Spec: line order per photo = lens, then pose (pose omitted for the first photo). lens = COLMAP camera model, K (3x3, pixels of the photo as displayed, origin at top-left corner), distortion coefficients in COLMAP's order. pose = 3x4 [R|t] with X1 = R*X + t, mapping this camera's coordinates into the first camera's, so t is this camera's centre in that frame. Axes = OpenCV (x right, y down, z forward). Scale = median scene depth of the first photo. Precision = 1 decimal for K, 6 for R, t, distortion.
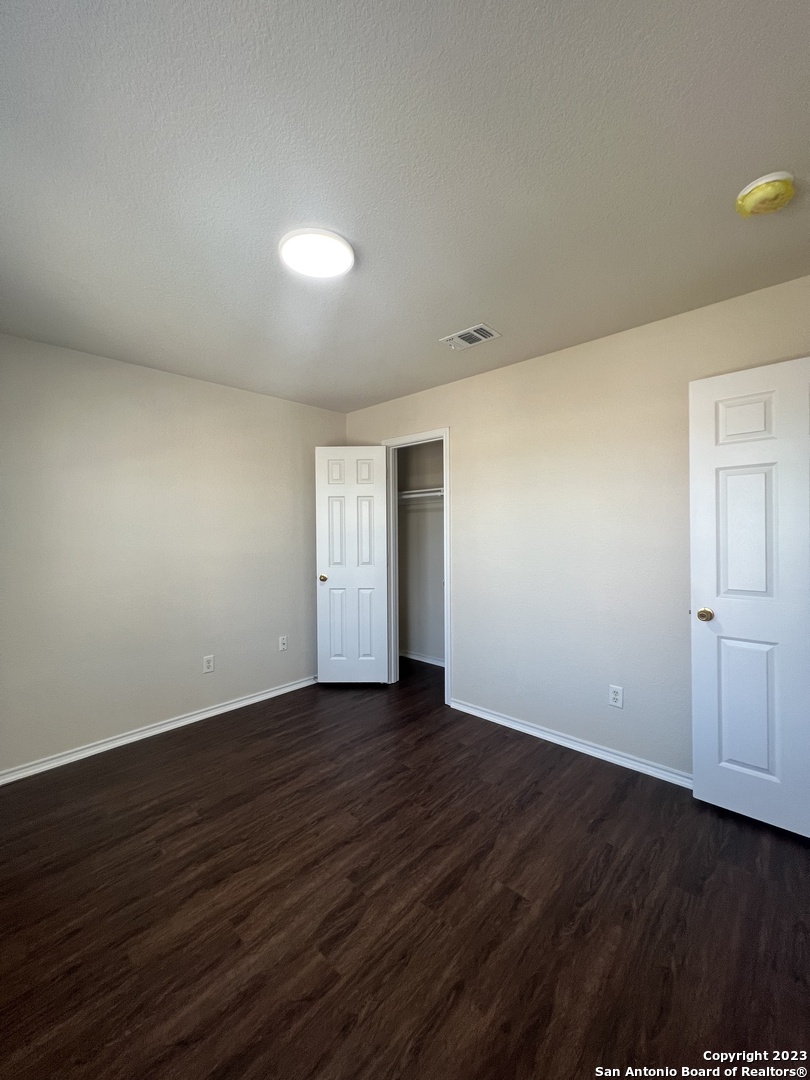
lens RADIAL K [[430.8, 0, 406.2], [0, 430.8, 535.0], [0, 0, 1]] dist [0.000217, 0.000307]
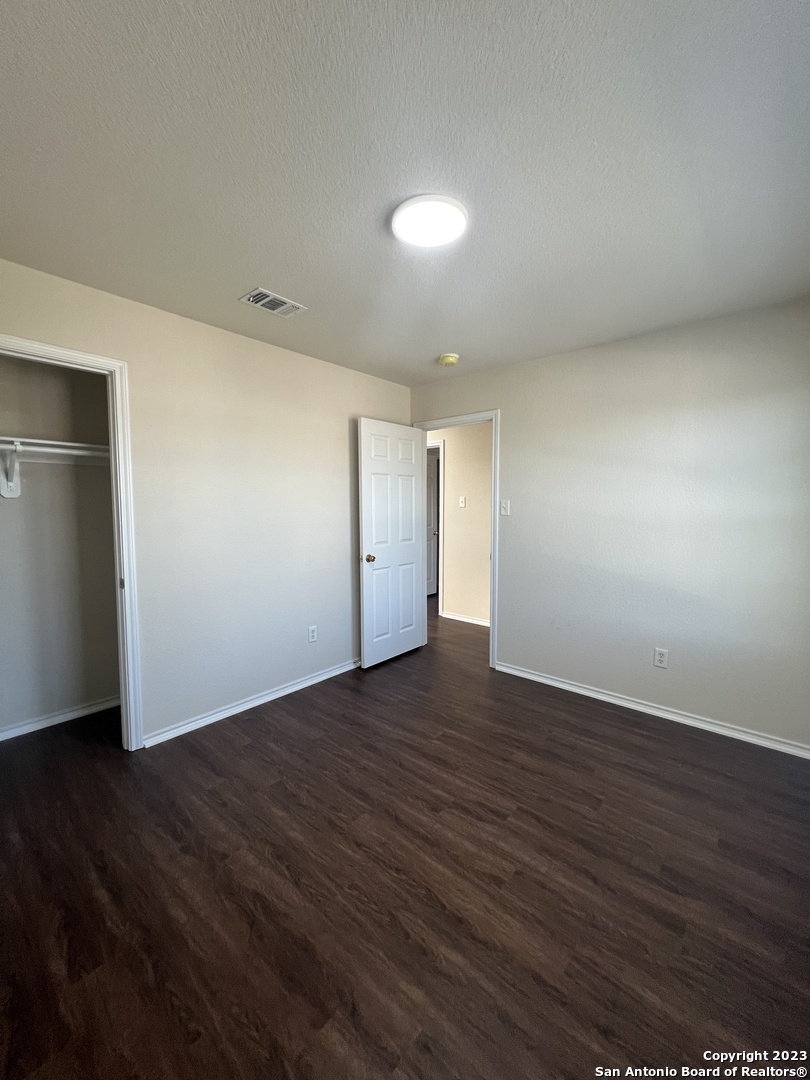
lens RADIAL K [[430.8, 0, 406.2], [0, 430.8, 535.0], [0, 0, 1]] dist [0.000217, 0.000307]
pose [[-0.038245, -0.059228, 0.997512, -1.211670], [0.011412, 0.998151, 0.059703, -0.010491], [-0.999203, 0.013667, -0.037498, 1.101767]]
